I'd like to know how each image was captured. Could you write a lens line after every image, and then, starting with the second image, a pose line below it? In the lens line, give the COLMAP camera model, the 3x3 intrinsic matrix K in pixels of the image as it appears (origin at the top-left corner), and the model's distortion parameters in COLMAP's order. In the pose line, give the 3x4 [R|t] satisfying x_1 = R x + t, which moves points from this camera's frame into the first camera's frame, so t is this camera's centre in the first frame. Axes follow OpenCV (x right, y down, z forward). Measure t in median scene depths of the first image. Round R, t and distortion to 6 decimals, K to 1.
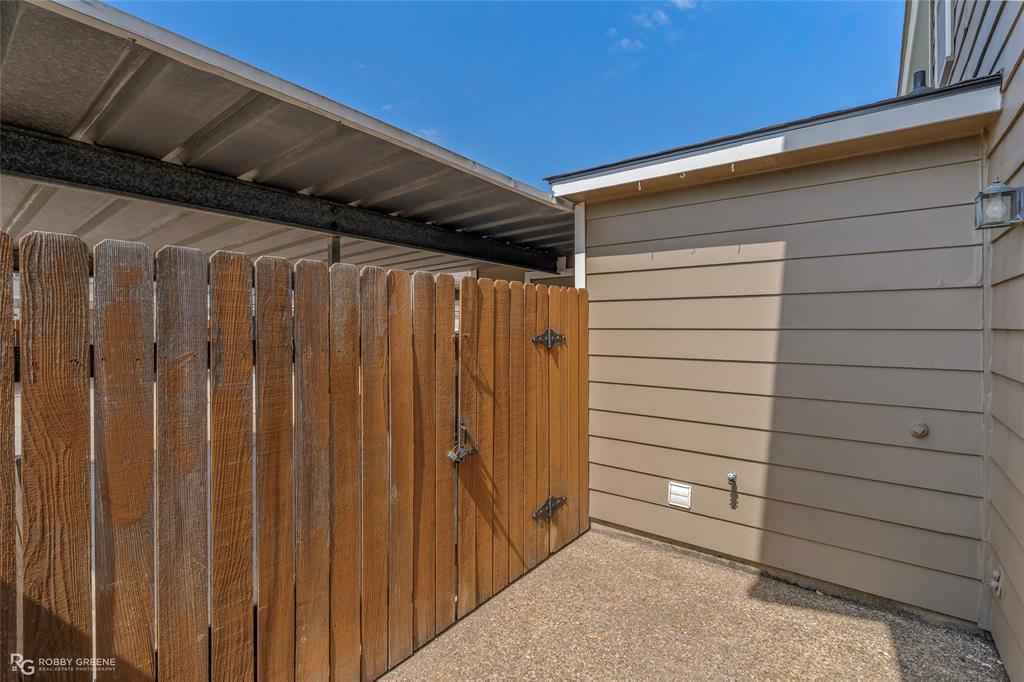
lens RADIAL K [[476.8, 0, 508.0], [0, 476.8, 319.4], [0, 0, 1]] dist [0.000612, 0.000278]
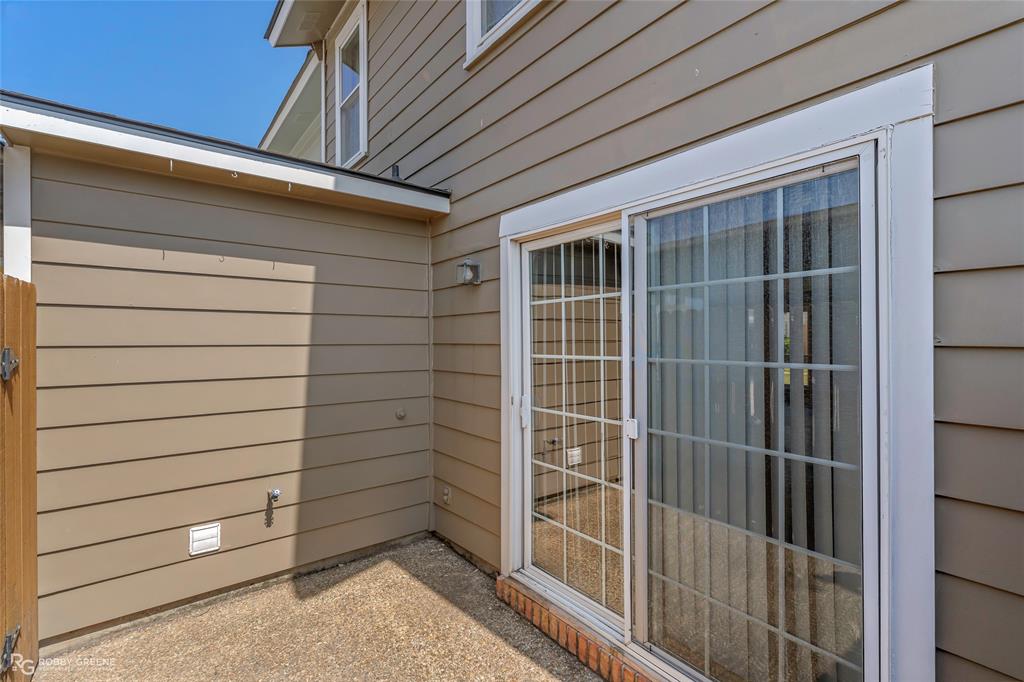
lens RADIAL K [[464.4, 0, 513.1], [0, 464.4, 329.5], [0, 0, 1]] dist [-0.002467, 0.000567]
pose [[0.226640, 0.025972, 0.973632, -0.370345], [-0.010465, 0.999652, -0.024230, 0.005742], [-0.973922, -0.004697, 0.226833, 0.297333]]
